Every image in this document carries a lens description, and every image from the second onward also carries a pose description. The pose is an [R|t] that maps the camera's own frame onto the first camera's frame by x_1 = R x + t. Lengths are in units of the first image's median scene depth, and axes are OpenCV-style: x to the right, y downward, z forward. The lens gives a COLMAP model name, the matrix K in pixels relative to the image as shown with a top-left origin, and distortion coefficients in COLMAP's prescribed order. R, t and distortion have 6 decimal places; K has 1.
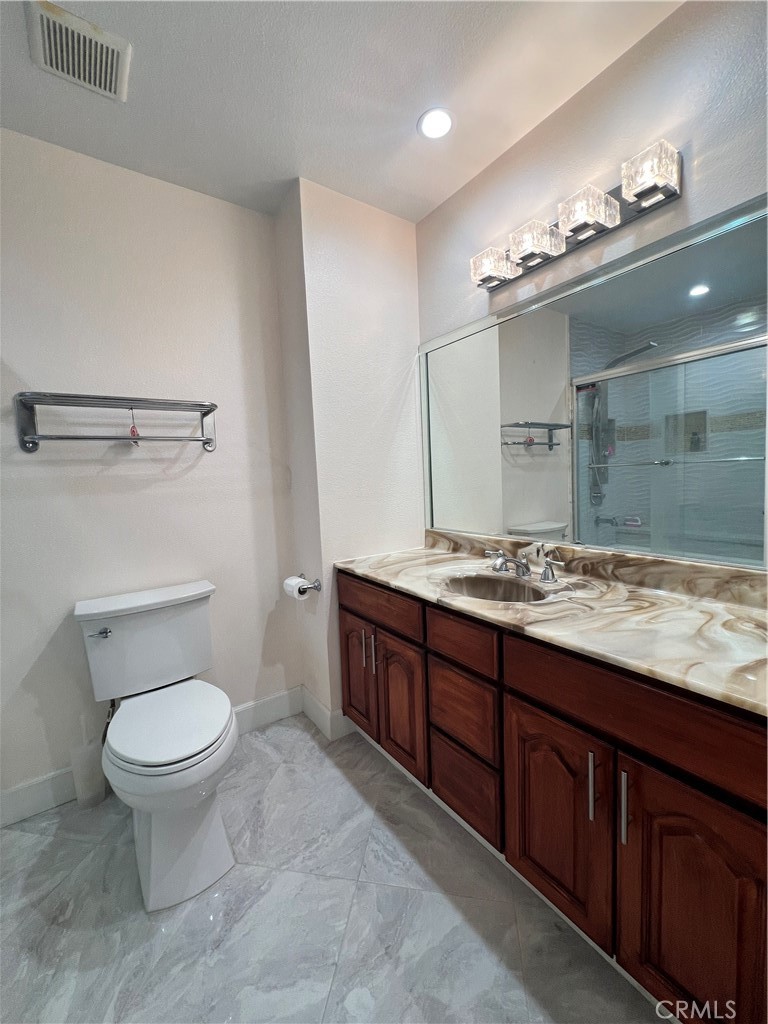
lens RADIAL K [[409.5, 0, 386.4], [0, 409.5, 509.8], [0, 0, 1]] dist [-0.002717, 0.000581]
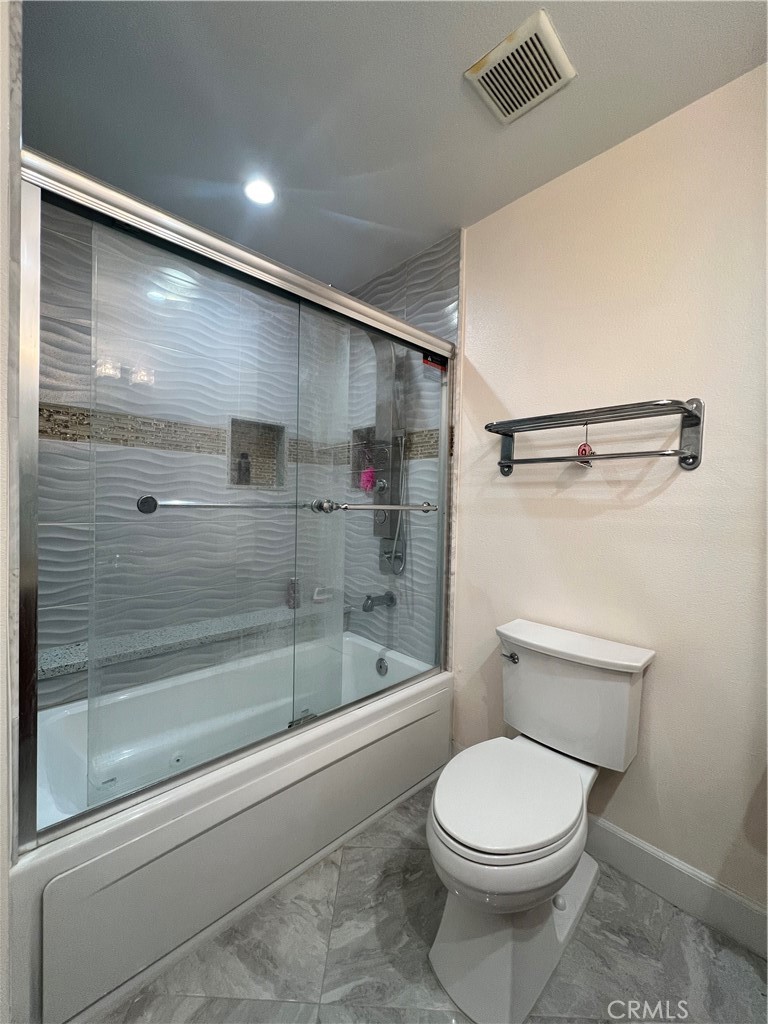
lens RADIAL K [[409.5, 0, 386.4], [0, 409.5, 509.8], [0, 0, 1]] dist [-0.002717, 0.000581]
pose [[0.154511, 0.076445, -0.985029, 0.192591], [-0.110256, 0.992109, 0.059700, -0.072258], [0.981820, 0.099381, 0.161720, 0.468890]]
